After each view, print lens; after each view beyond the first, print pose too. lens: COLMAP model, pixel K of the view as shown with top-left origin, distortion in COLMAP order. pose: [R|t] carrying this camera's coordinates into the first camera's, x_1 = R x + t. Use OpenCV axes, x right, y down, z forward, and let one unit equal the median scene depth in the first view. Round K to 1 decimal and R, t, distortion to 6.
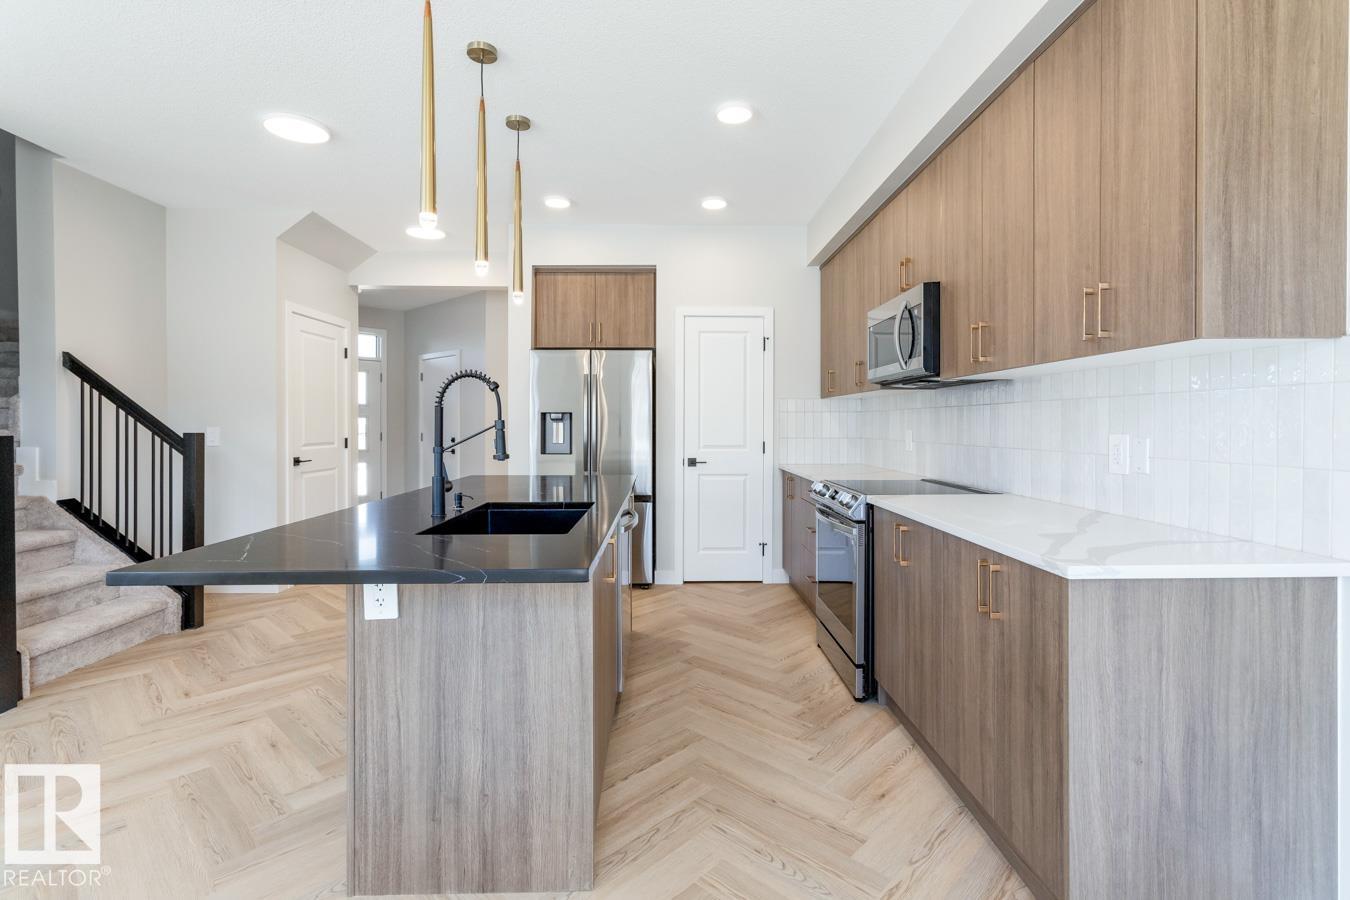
lens RADIAL K [[642.8, 0, 678.3], [0, 642.8, 428.6], [0, 0, 1]] dist [0.001567, 0.000631]
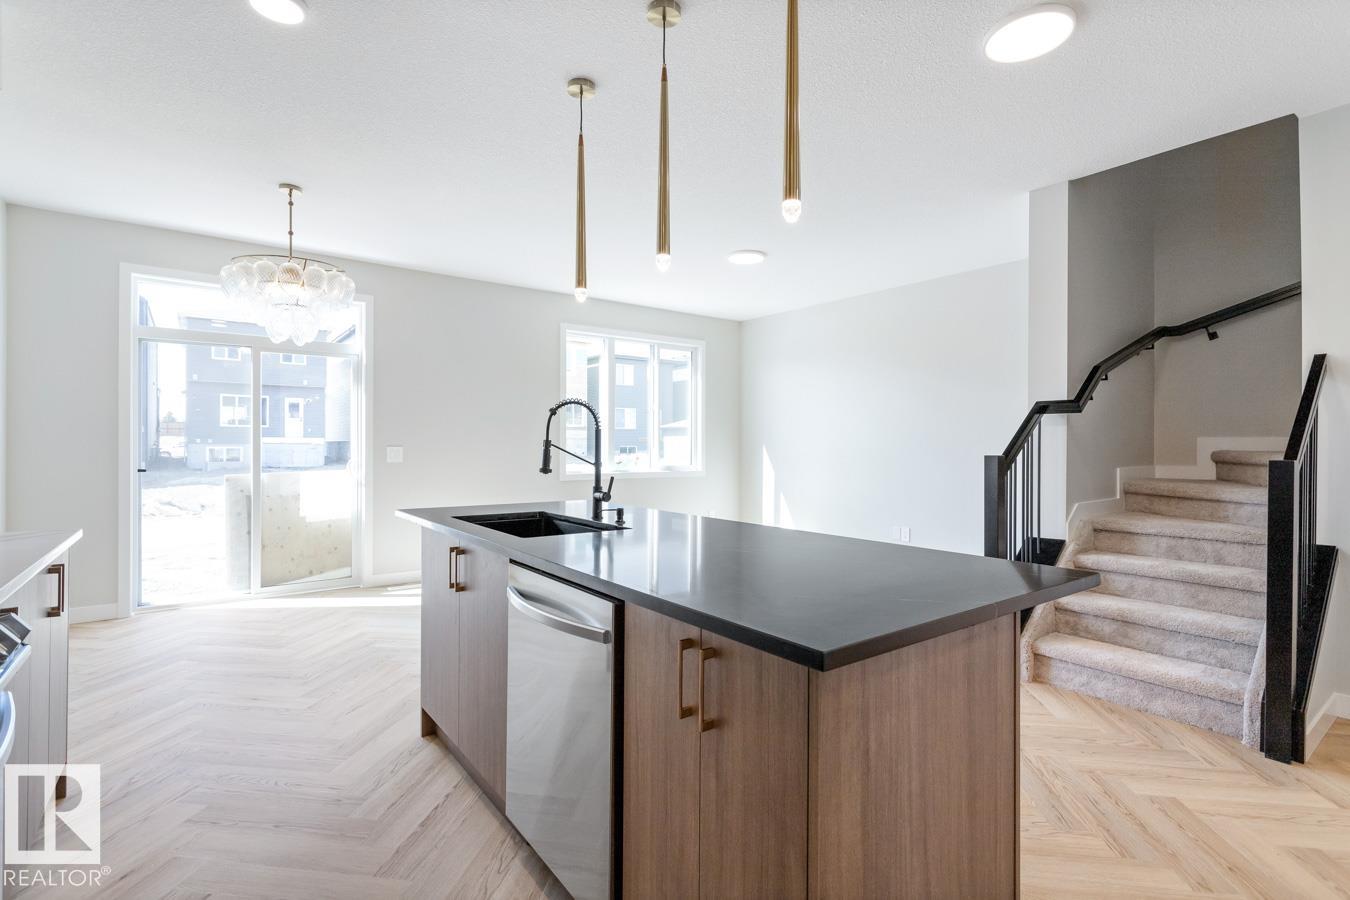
lens RADIAL K [[637.6, 0, 679.0], [0, 637.6, 446.2], [0, 0, 1]] dist [0.002694, 0.000645]
pose [[-0.810493, -0.003663, -0.585737, 0.158861], [-0.009053, 0.999939, 0.006274, -0.007861], [0.585679, 0.010388, -0.810477, 1.519311]]
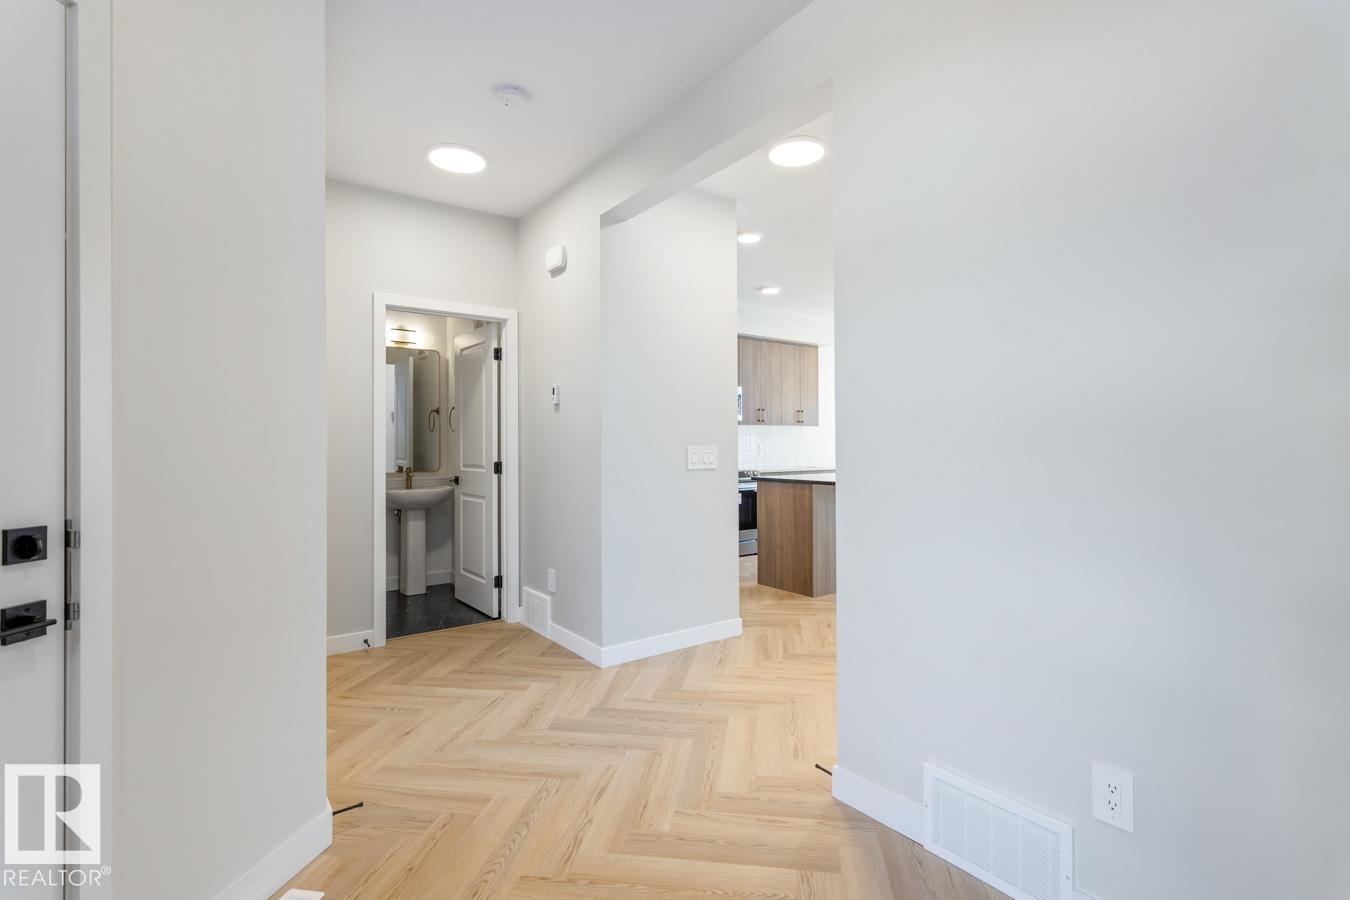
lens RADIAL K [[636.8, 0, 678.2], [0, 636.8, 434.8], [0, 0, 1]] dist [0.000714, 0.000718]
pose [[-0.576134, 0.012278, 0.817263, -1.488586], [0.009482, 0.999920, -0.008338, -0.015424], [-0.817300, 0.002945, -0.576205, 2.561878]]
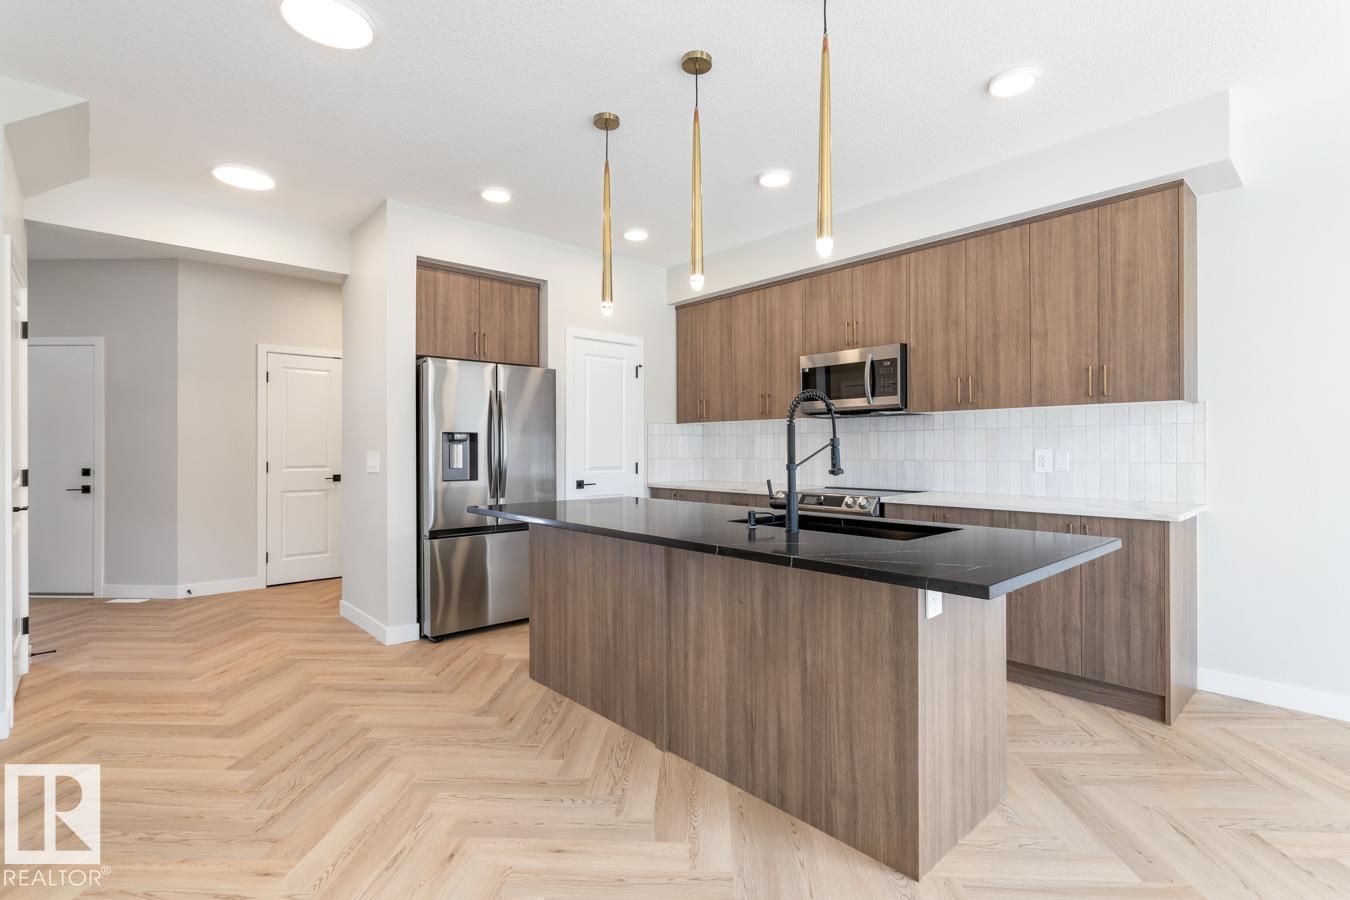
lens RADIAL K [[637.6, 0, 679.0], [0, 637.6, 446.2], [0, 0, 1]] dist [0.002694, 0.000645]
pose [[0.752795, -0.000737, 0.658254, -0.856736], [0.008458, 0.999928, -0.008553, 0.005174], [-0.658200, 0.012007, 0.752747, 0.259291]]
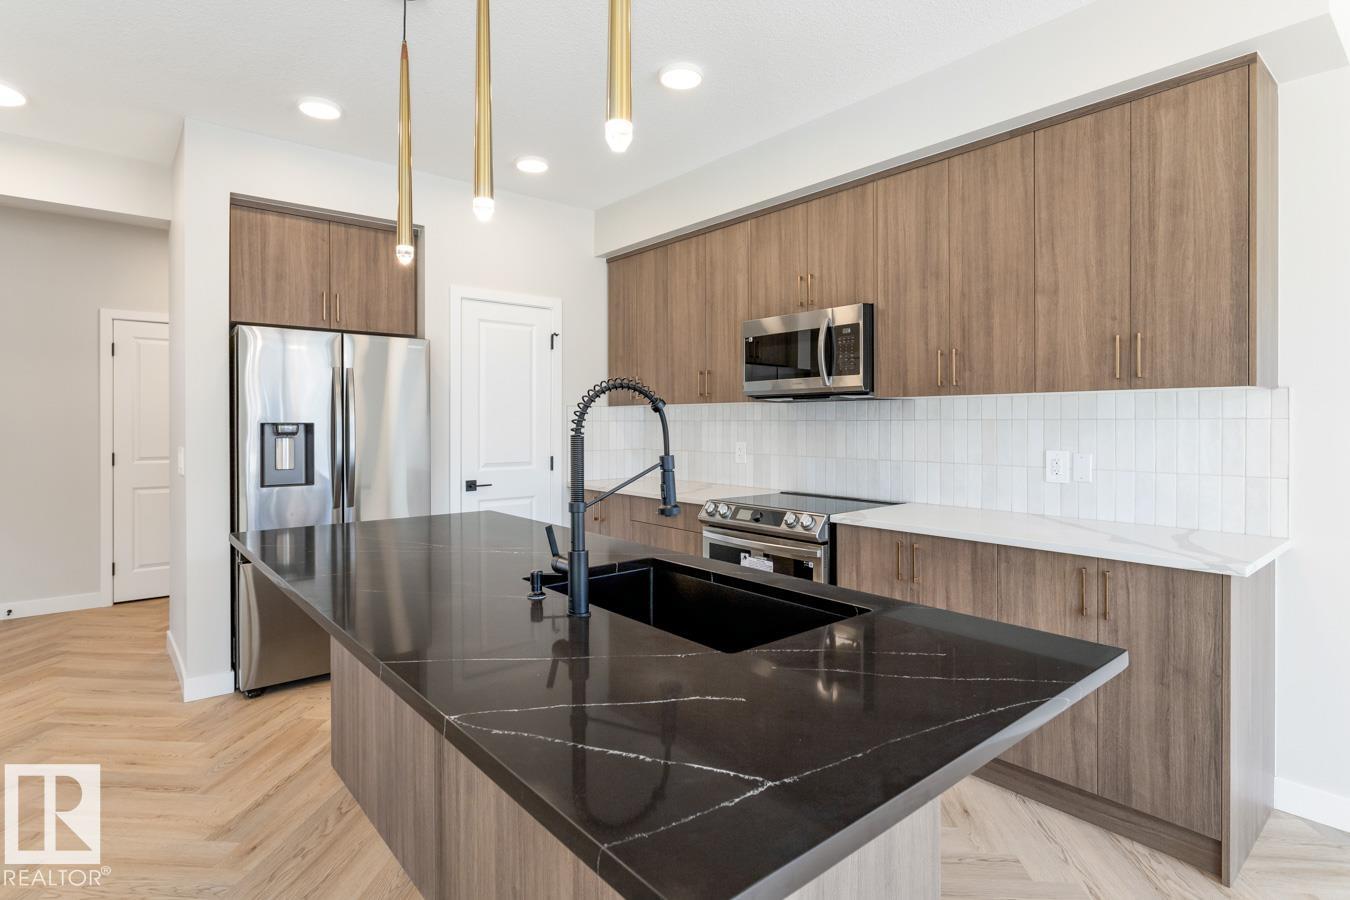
lens RADIAL K [[692.5, 0, 677.2], [0, 692.5, 423.4], [0, 0, 1]] dist [-0.003549, 0.000932]
pose [[0.777950, -0.003838, 0.628315, -0.522024], [0.006952, 0.999973, -0.002500, -0.032565], [-0.628288, 0.006313, 0.777955, 0.310559]]
